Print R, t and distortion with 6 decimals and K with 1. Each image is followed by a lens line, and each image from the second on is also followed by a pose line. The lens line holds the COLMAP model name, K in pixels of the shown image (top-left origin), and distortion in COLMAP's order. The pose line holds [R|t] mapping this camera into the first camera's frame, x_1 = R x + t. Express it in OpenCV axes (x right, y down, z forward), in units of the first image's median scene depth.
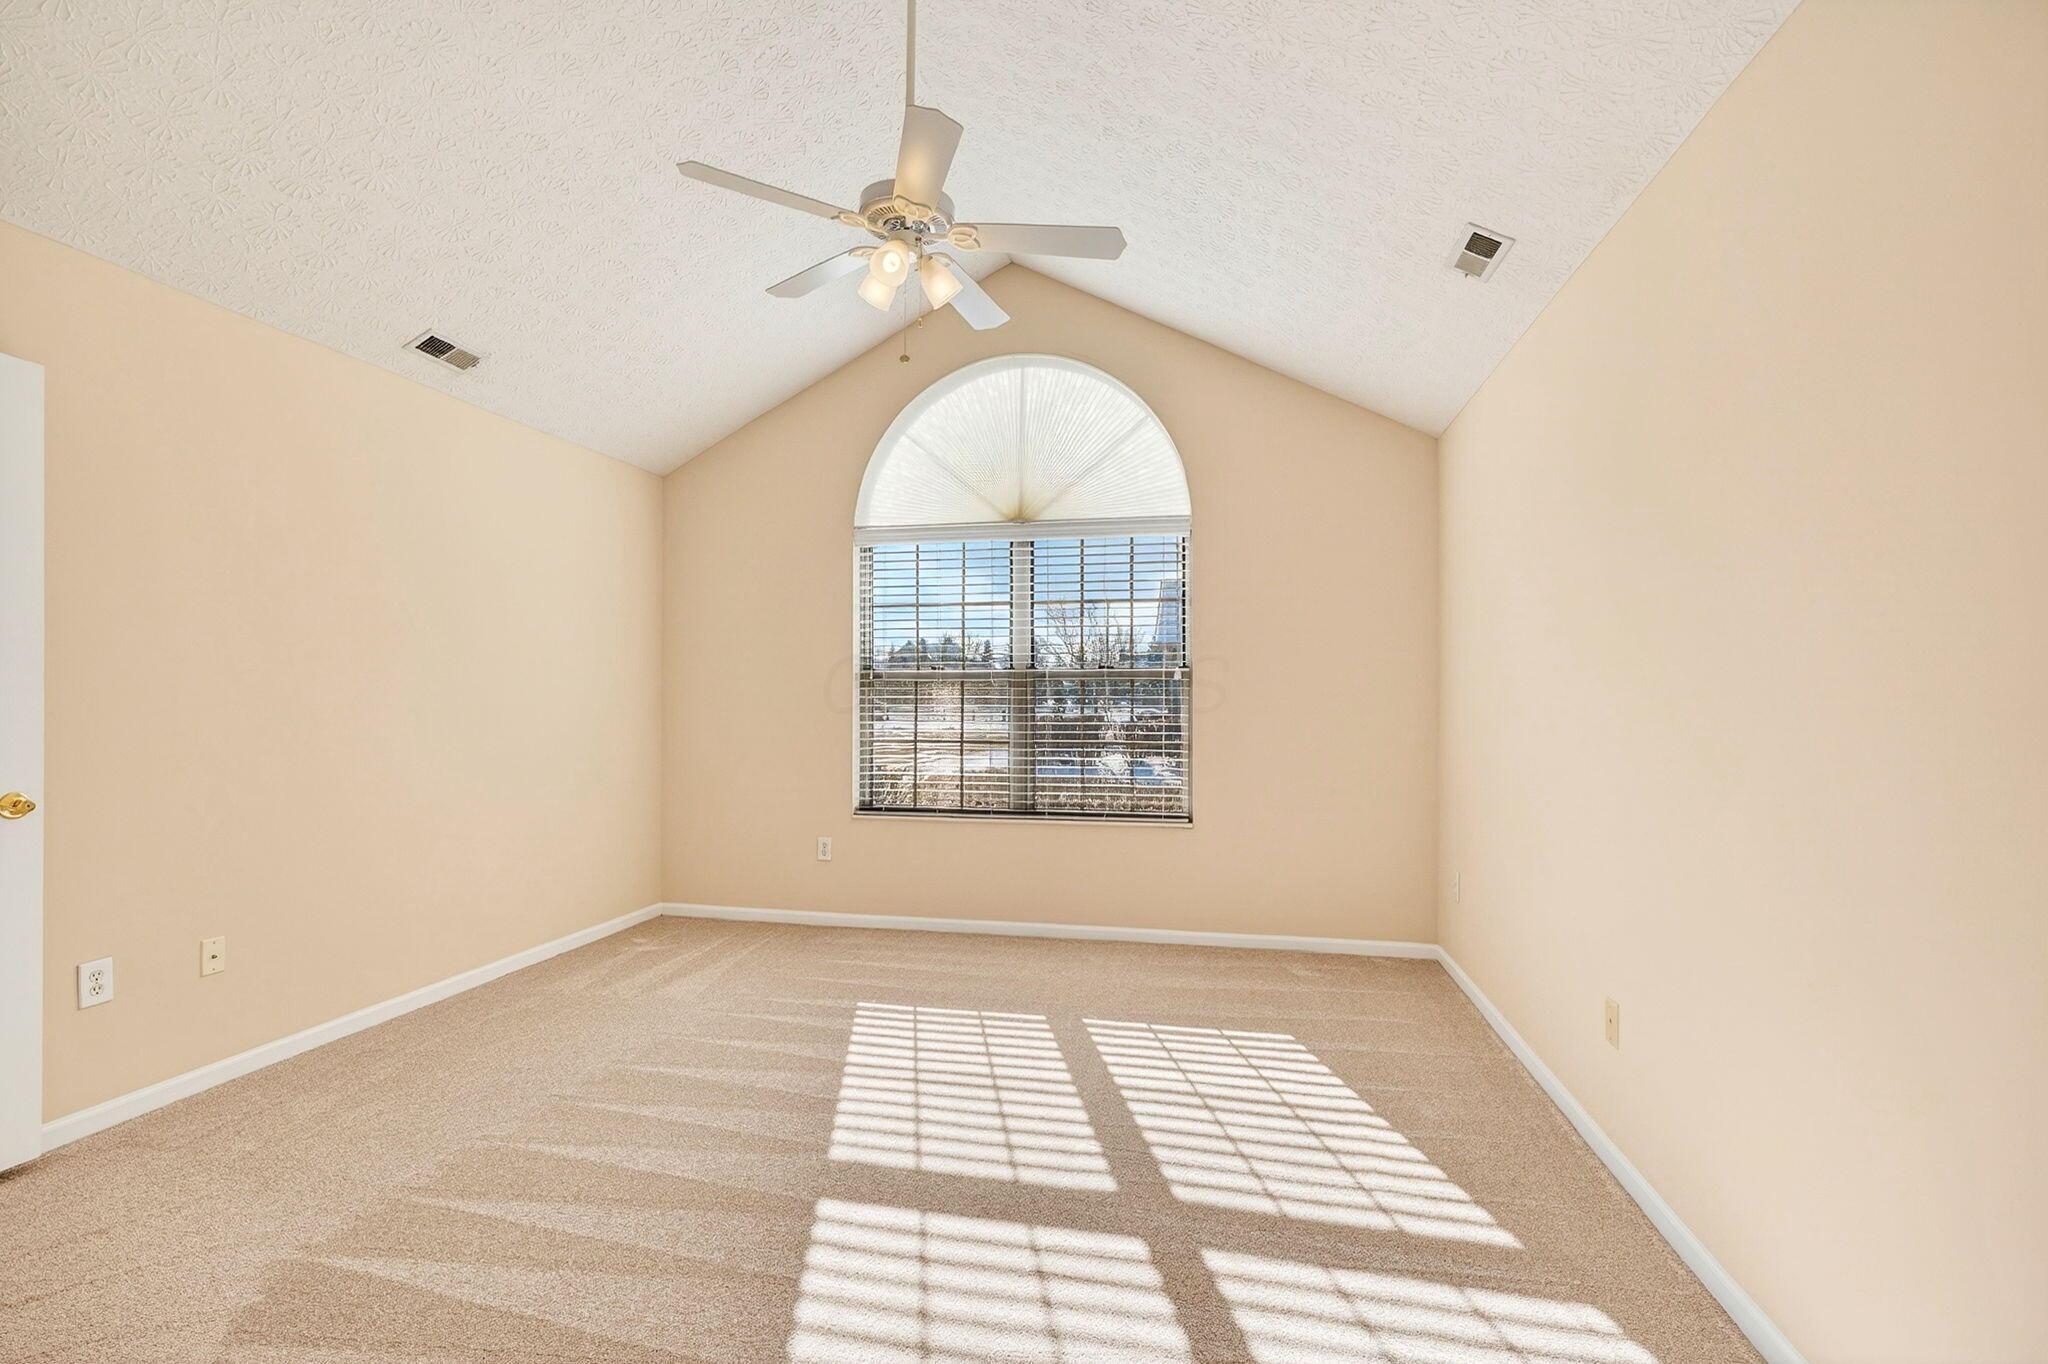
lens RADIAL K [[929.3, 0, 1024.0], [0, 929.3, 682.0], [0, 0, 1]] dist [-0.003019, 0.000840]
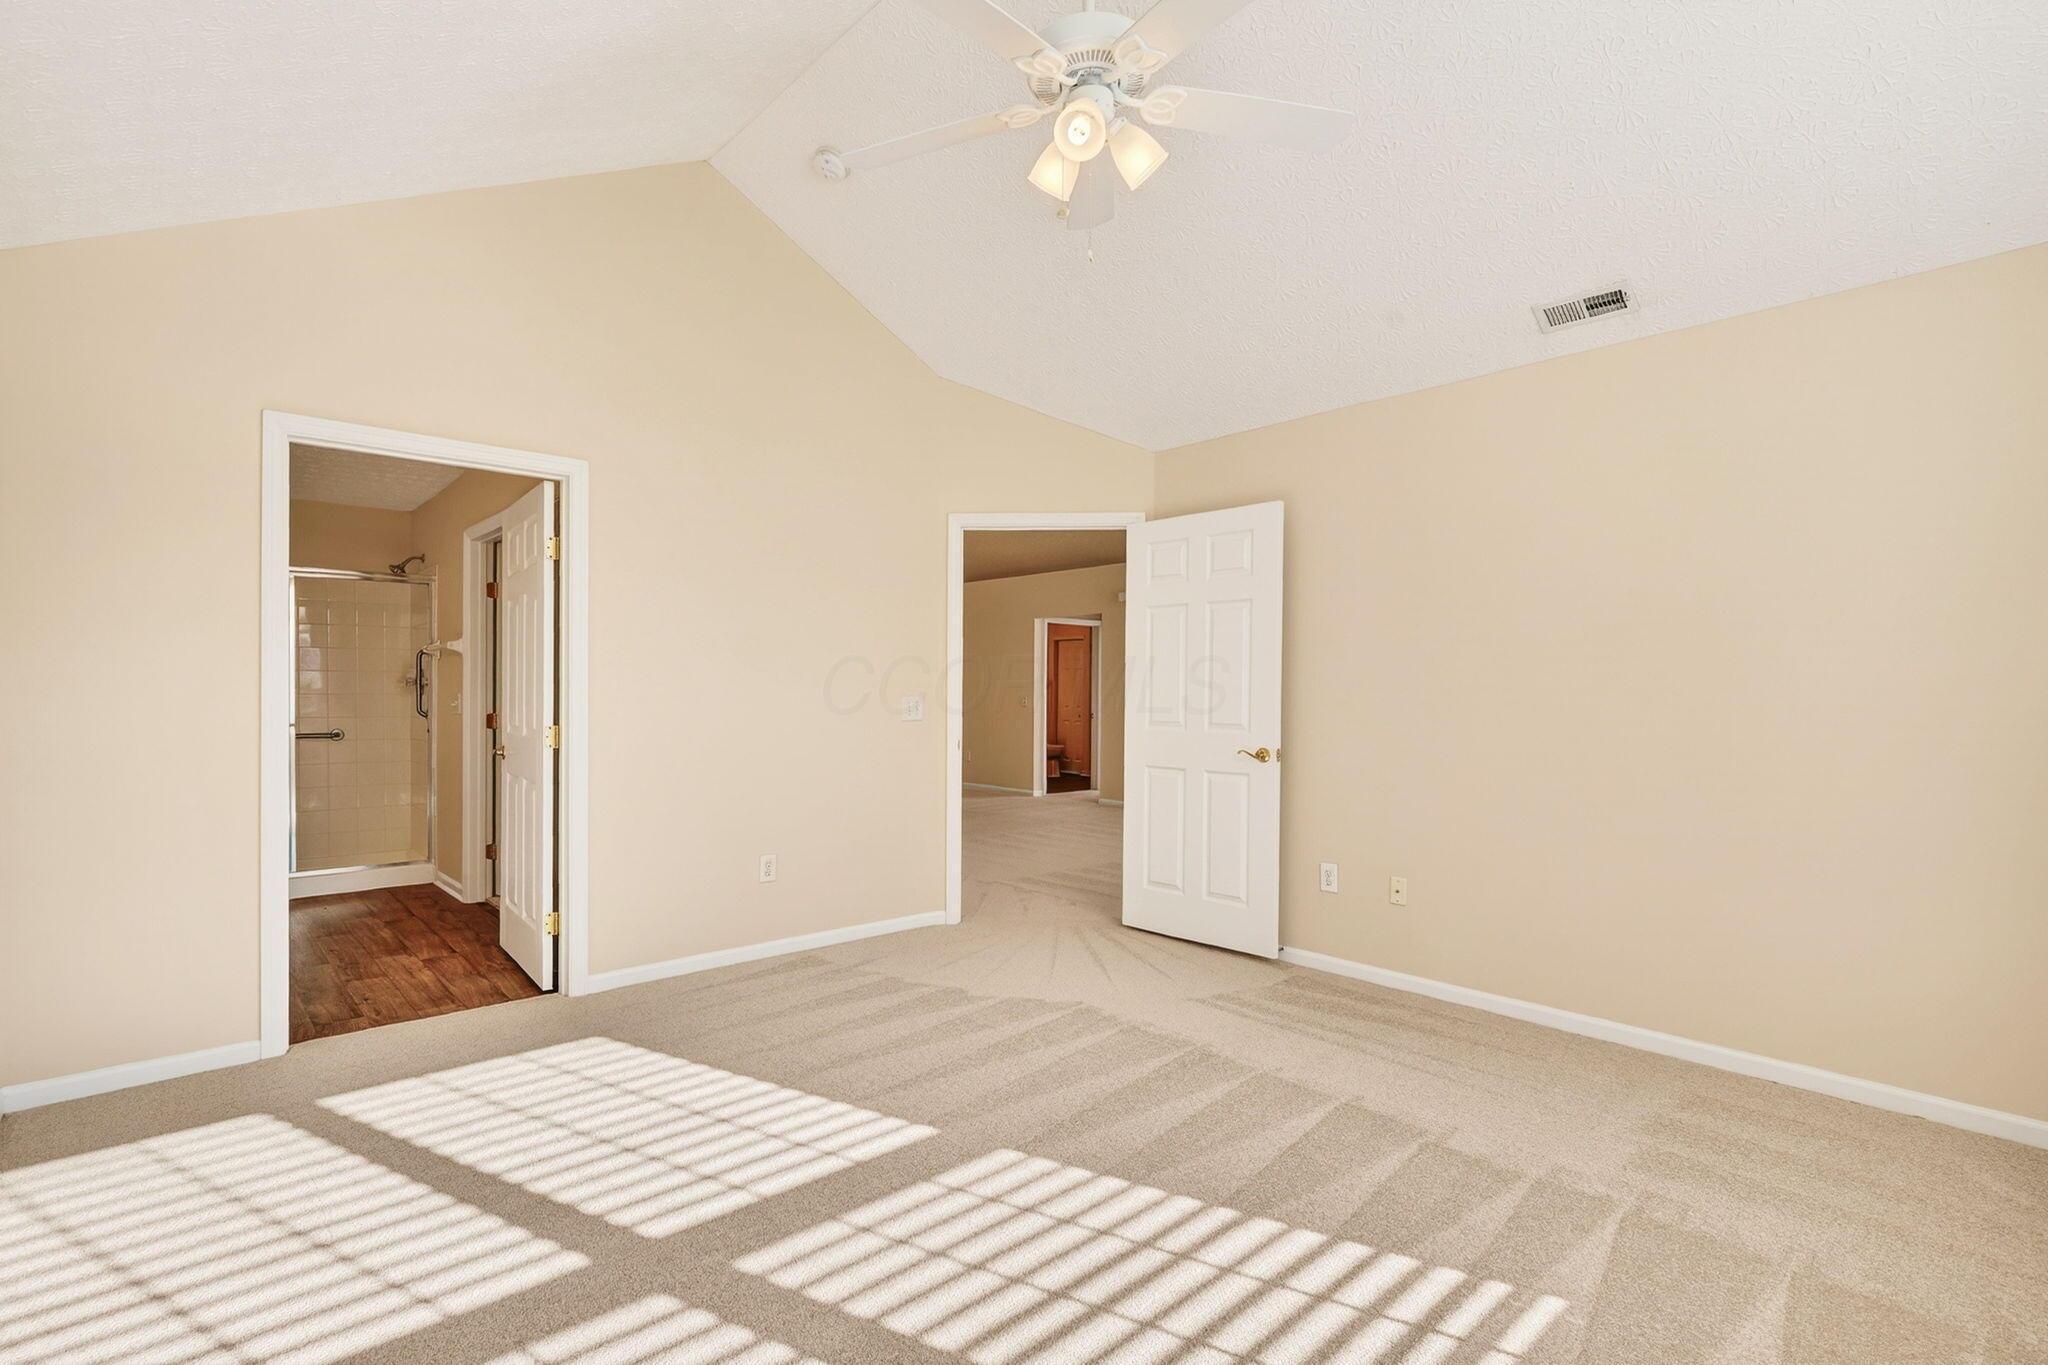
lens RADIAL K [[929.3, 0, 1024.0], [0, 929.3, 682.5], [0, 0, 1]] dist [-0.003019, 0.000840]
pose [[-0.563114, -0.010714, -0.826310, 0.588538], [0.012173, 0.999700, -0.021257, 0.027665], [0.826289, -0.022029, -0.562815, 1.525721]]
